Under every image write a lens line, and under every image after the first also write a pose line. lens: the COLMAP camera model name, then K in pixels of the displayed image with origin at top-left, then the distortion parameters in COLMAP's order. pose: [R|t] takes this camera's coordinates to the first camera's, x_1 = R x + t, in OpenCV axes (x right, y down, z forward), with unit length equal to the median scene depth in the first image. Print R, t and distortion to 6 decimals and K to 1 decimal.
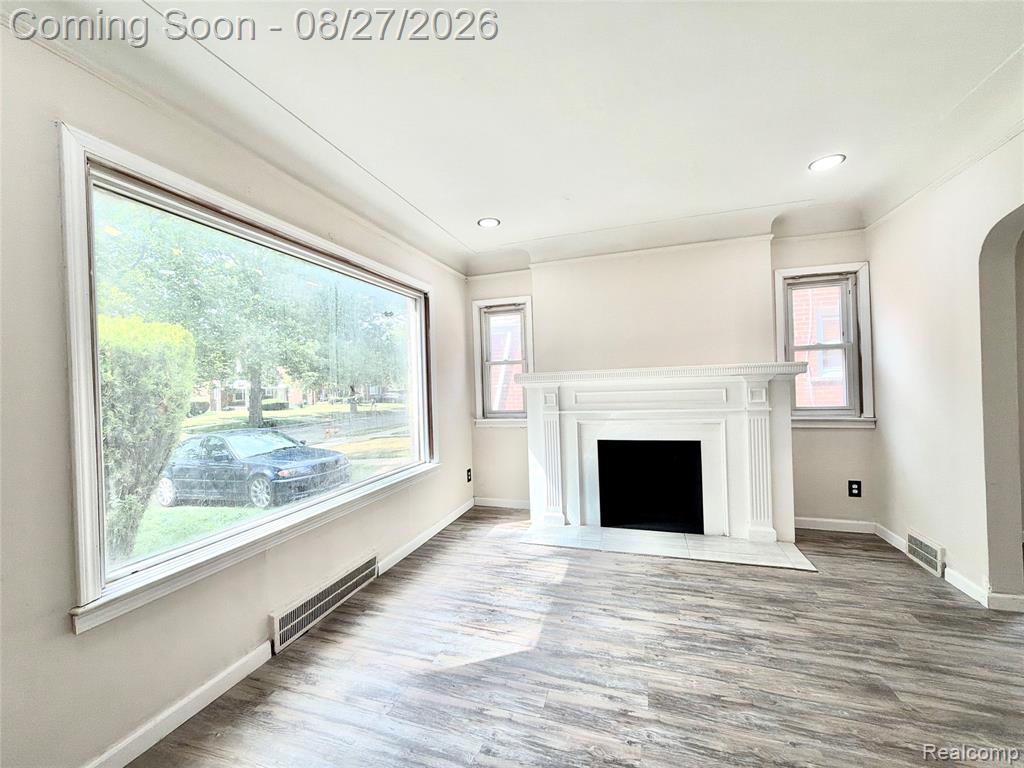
lens RADIAL K [[409.2, 0, 510.3], [0, 409.2, 384.8], [0, 0, 1]] dist [-0.000577, 0.000114]
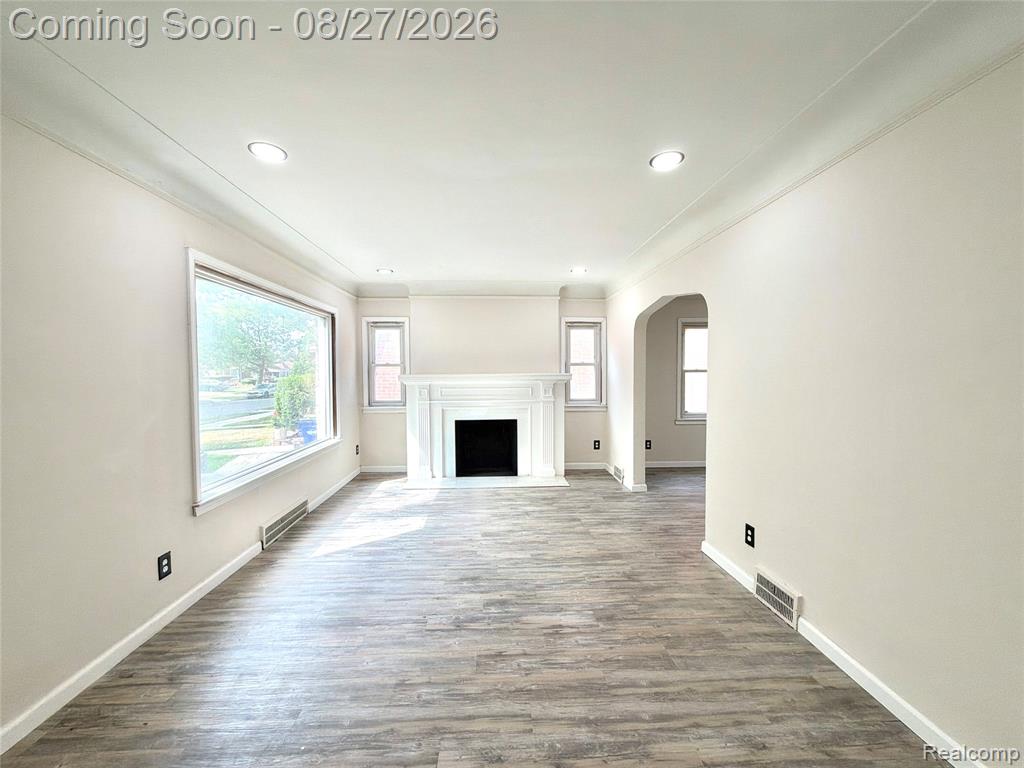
lens RADIAL K [[409.2, 0, 510.6], [0, 409.2, 385.4], [0, 0, 1]] dist [-0.000577, 0.000114]
pose [[0.932923, 0.015286, 0.359751, -0.160260], [-0.024571, 0.999472, 0.021251, -0.034776], [-0.359237, -0.028665, 0.932806, -0.546982]]
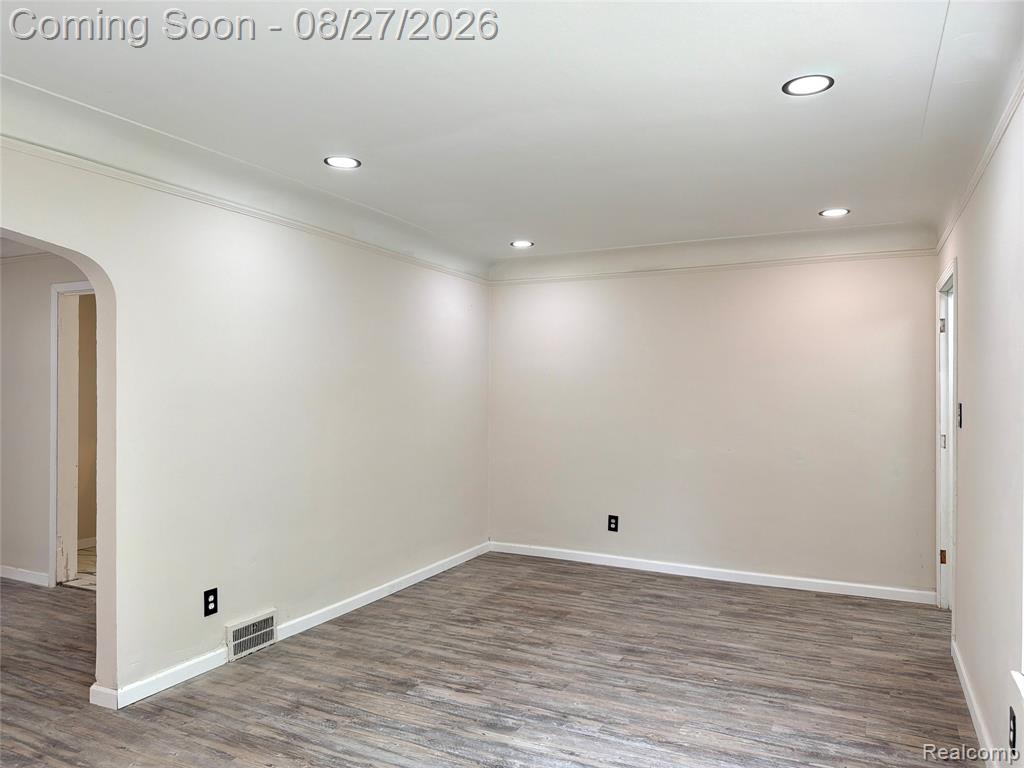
lens RADIAL K [[719.9, 0, 509.2], [0, 719.9, 385.3], [0, 0, 1]] dist [-0.000099, -0.001556]
pose [[-0.989198, 0.030497, 0.143380, -0.062706], [0.029598, 0.999527, -0.008399, -0.054041], [-0.143569, -0.004064, -0.989632, 1.167644]]
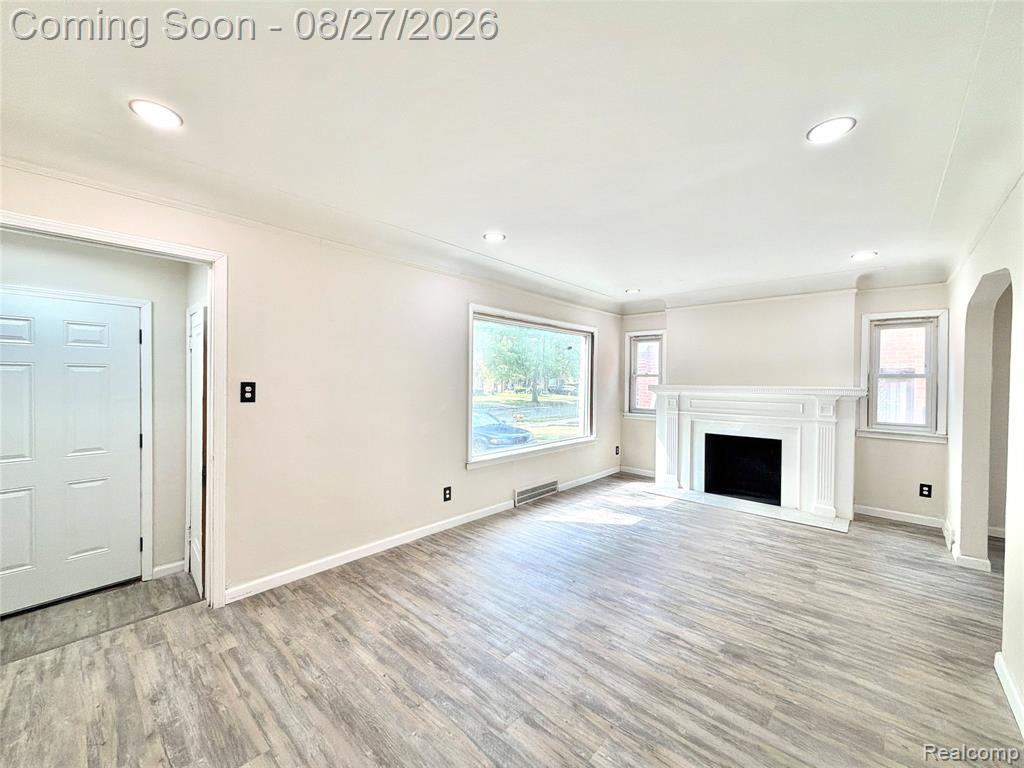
lens RADIAL K [[409.2, 0, 509.5], [0, 409.2, 385.8], [0, 0, 1]] dist [-0.000577, 0.000114]
pose [[0.910173, 0.048991, -0.411320, 0.194482], [-0.041443, 0.998769, 0.027254, -0.049916], [0.412149, -0.007760, 0.911083, -0.698860]]
